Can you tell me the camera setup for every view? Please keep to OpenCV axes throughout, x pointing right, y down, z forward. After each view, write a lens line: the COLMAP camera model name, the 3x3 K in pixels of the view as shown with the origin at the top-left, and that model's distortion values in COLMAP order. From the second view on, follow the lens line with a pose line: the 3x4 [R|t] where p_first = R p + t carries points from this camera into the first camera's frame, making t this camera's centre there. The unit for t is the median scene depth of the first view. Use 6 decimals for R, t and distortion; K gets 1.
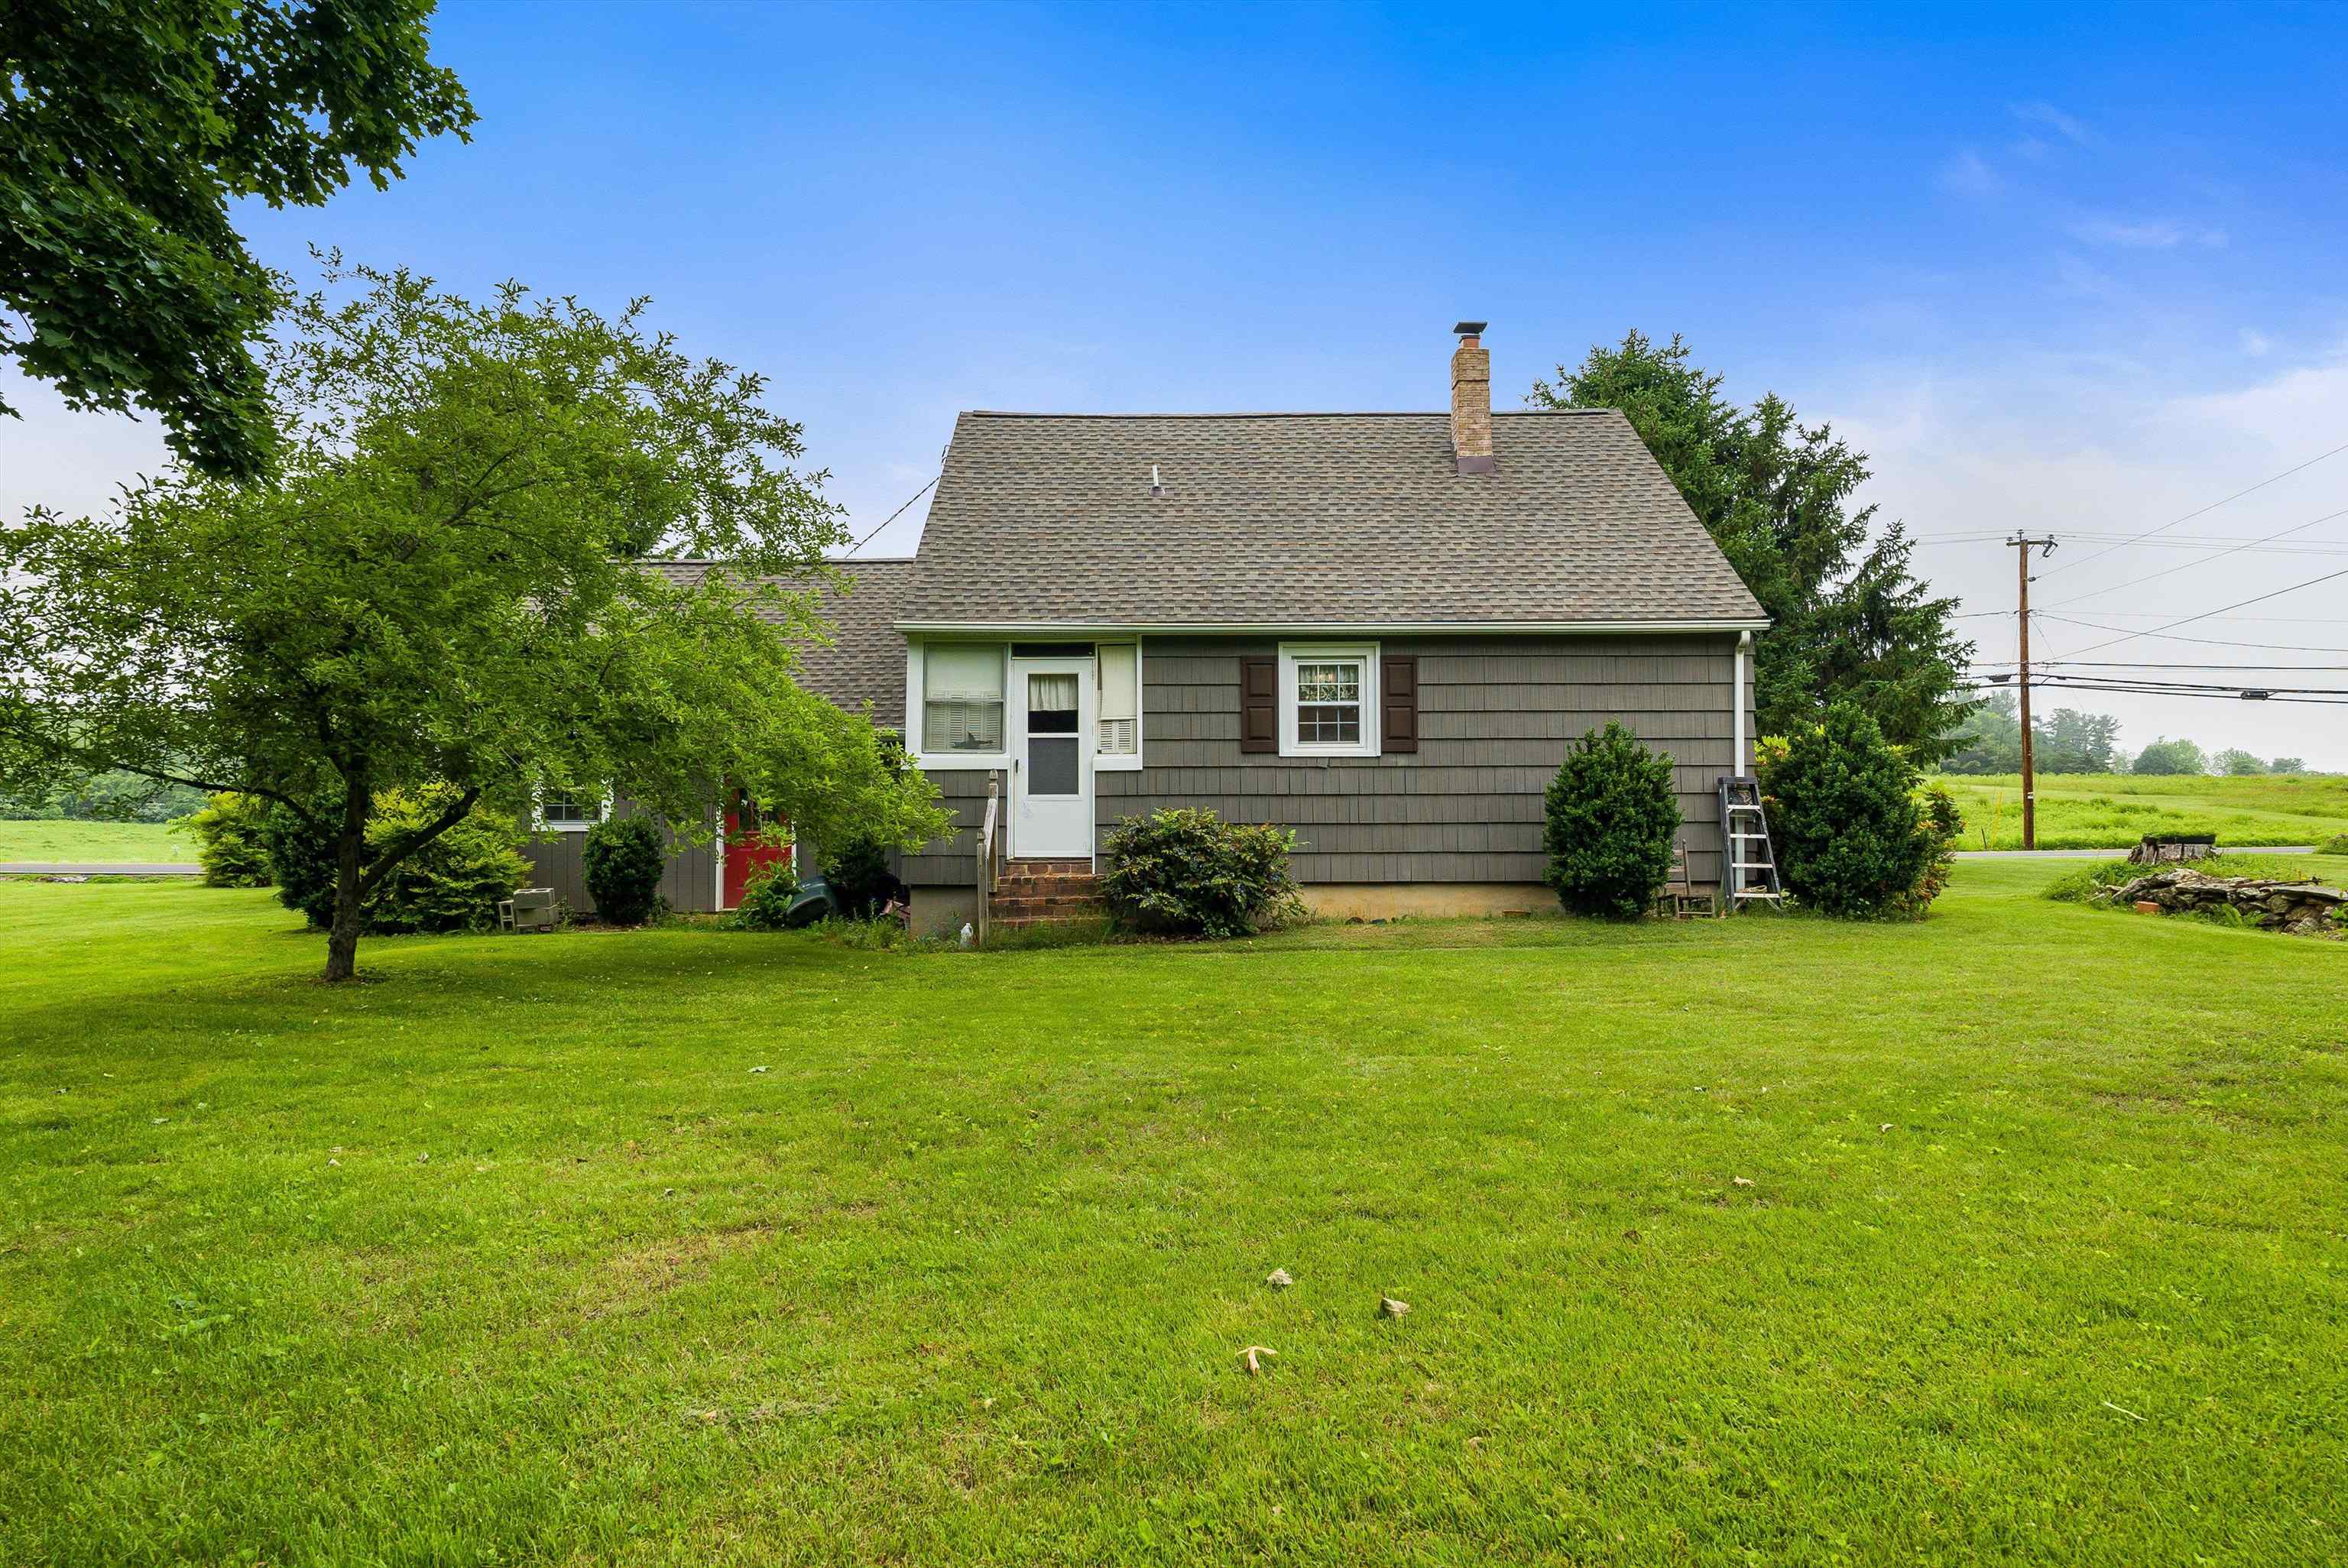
lens RADIAL K [[1060.6, 0, 1177.1], [0, 1060.6, 779.0], [0, 0, 1]] dist [-0.001033, -0.000353]
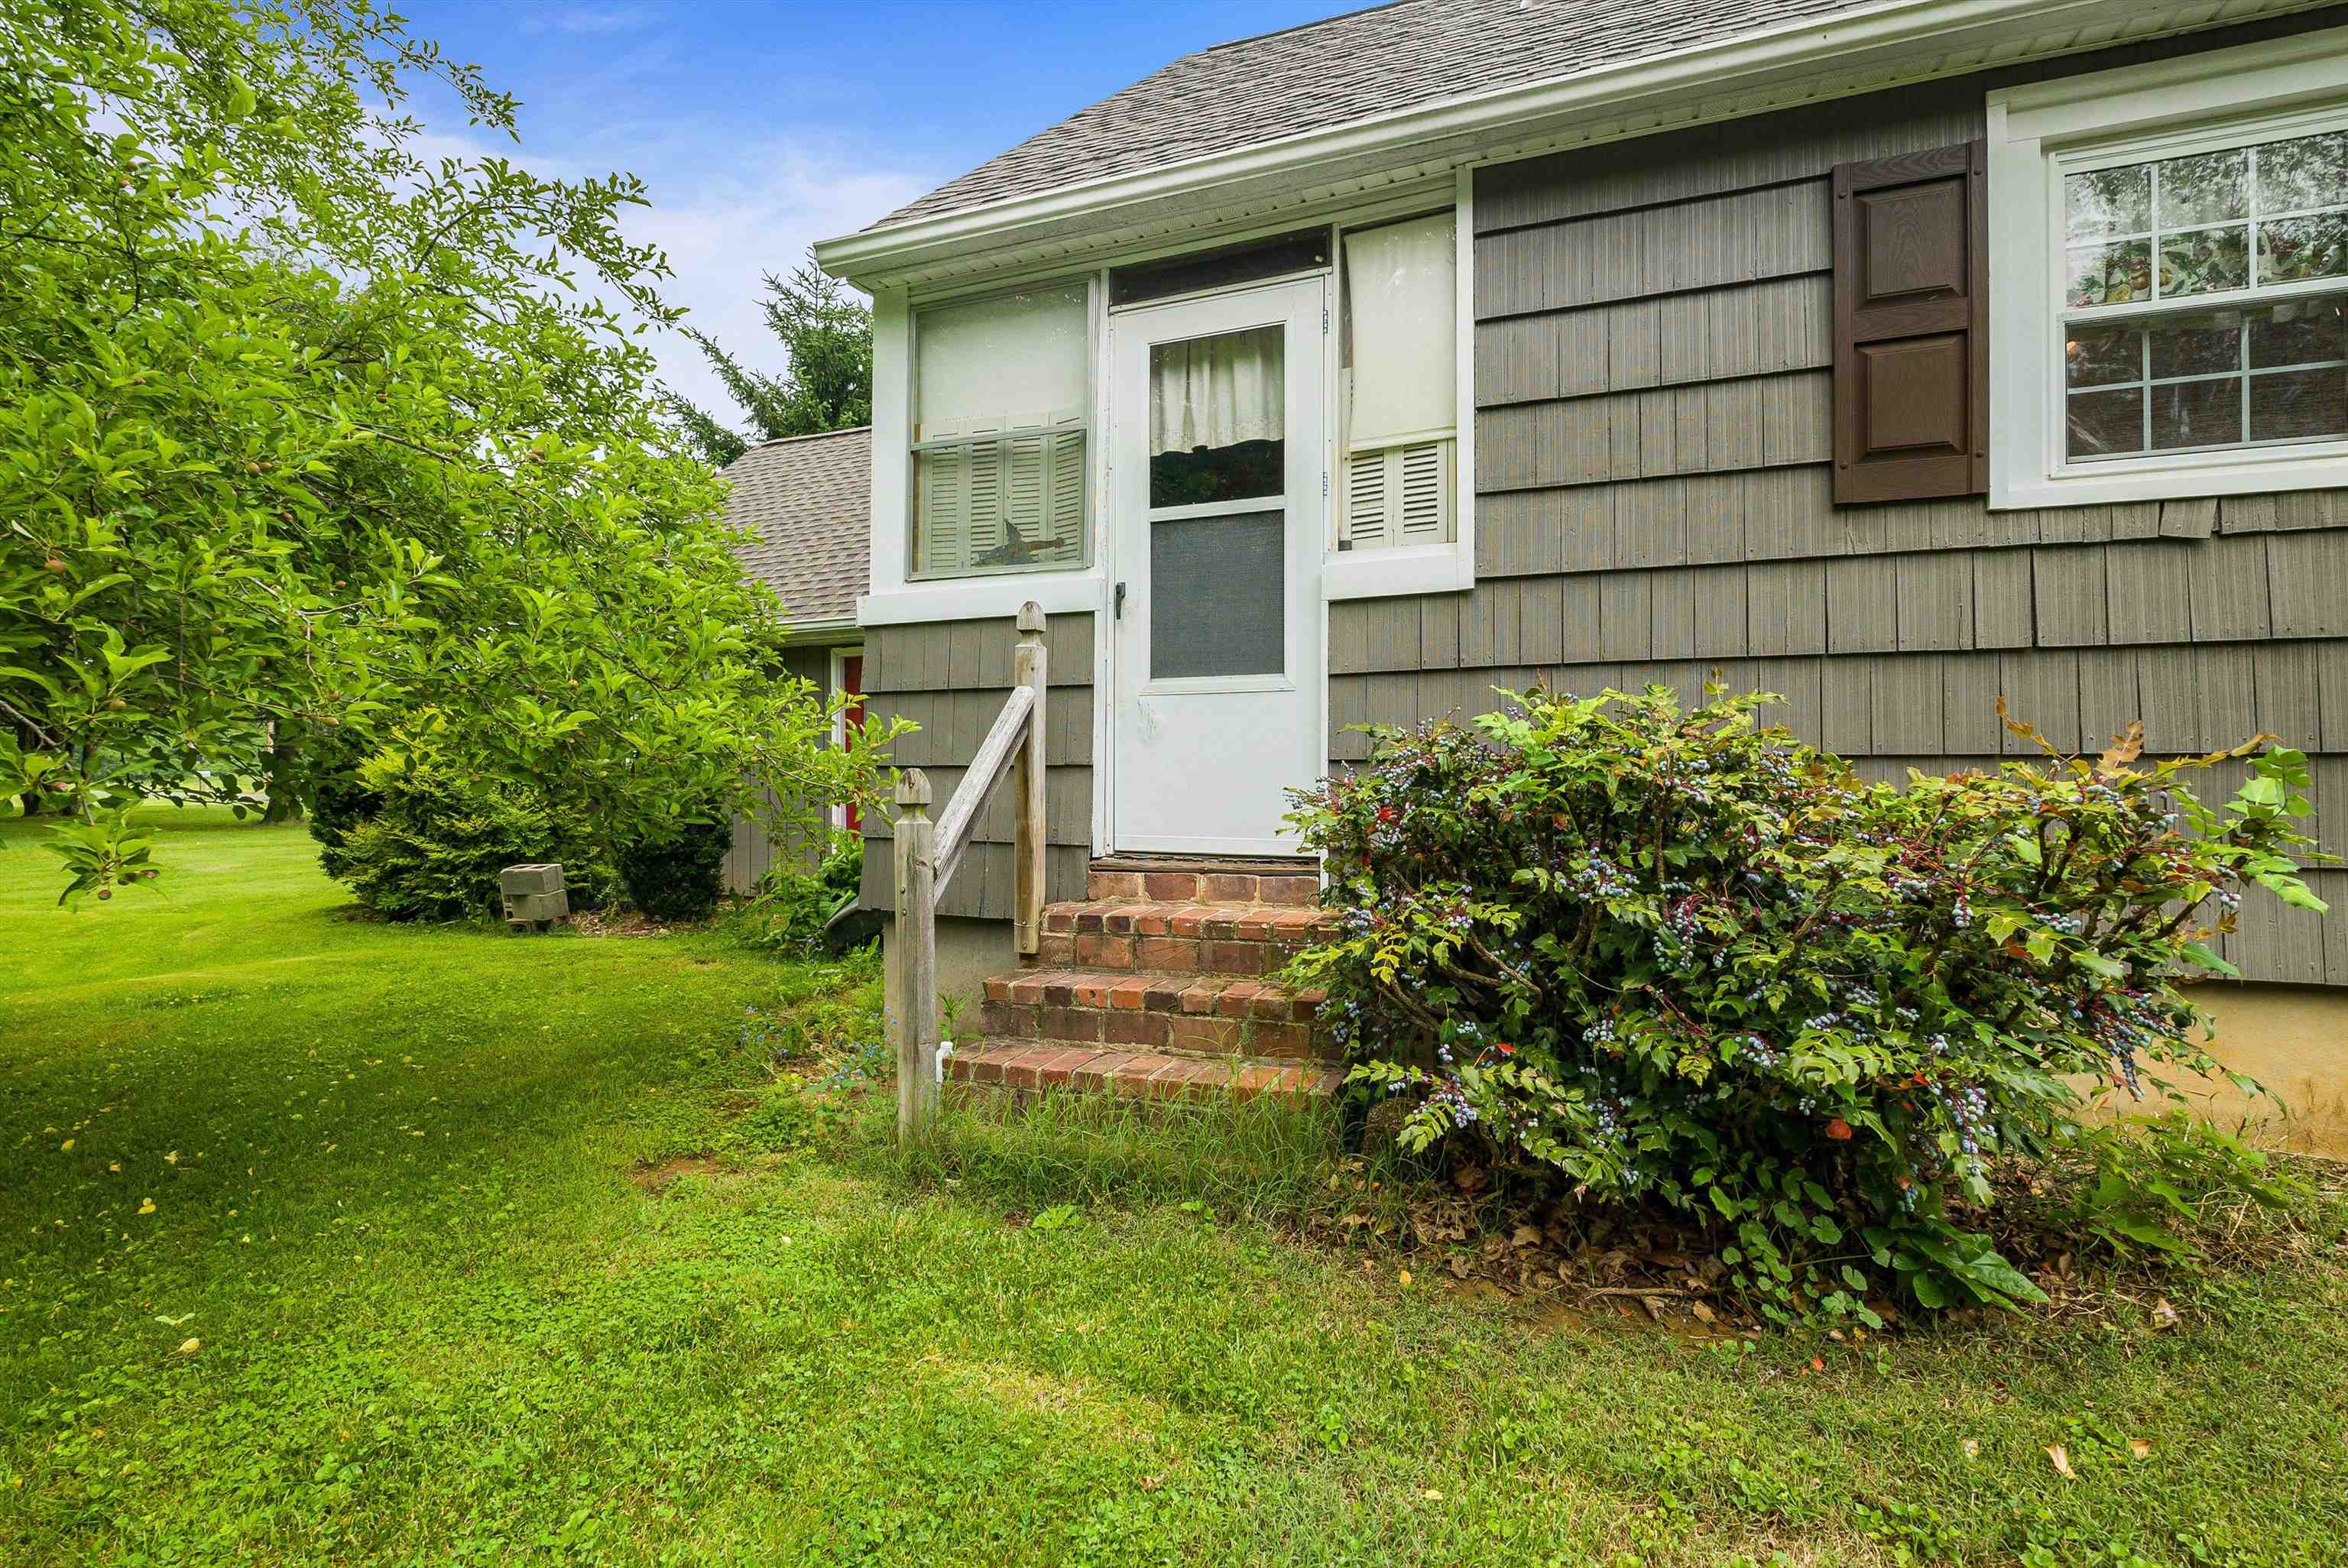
lens RADIAL K [[1060.6, 0, 1177.1], [0, 1060.6, 779.0], [0, 0, 1]] dist [-0.001033, -0.000353]
pose [[0.932493, 0.003420, -0.361172, -0.000599], [0.014801, 0.998753, 0.047671, 0.031983], [0.360885, -0.049799, 0.931280, 0.664901]]
